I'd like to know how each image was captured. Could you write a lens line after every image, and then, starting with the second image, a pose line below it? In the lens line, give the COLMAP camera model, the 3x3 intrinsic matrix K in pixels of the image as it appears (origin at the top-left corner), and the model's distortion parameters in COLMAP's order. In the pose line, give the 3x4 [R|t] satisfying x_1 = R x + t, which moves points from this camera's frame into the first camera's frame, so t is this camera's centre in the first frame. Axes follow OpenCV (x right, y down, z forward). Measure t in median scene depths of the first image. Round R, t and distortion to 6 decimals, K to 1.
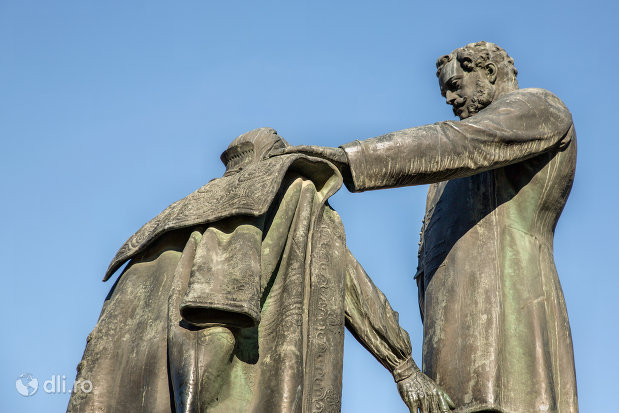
lens RADIAL K [[1217.7, 0, 346.0], [0, 1217.7, 206.5], [0, 0, 1]] dist [0.166001, 0.079590]
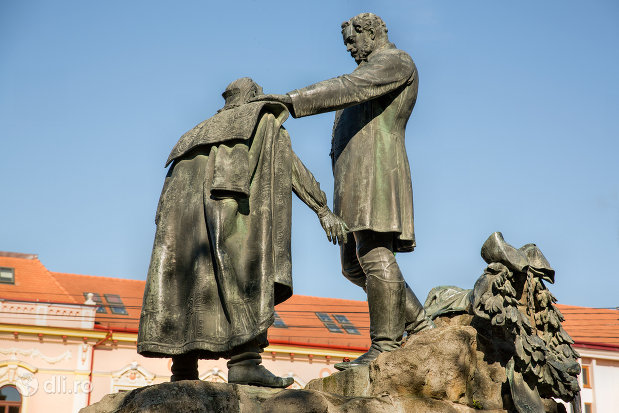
lens RADIAL K [[1164.9, 0, 311.0], [0, 1164.9, 197.7], [0, 0, 1]] dist [0.185840, 0.061804]
pose [[0.999646, -0.024961, 0.009206, 0.011288], [0.022158, 0.972649, 0.231220, -0.311393], [-0.014726, -0.230935, 0.972858, -0.788804]]
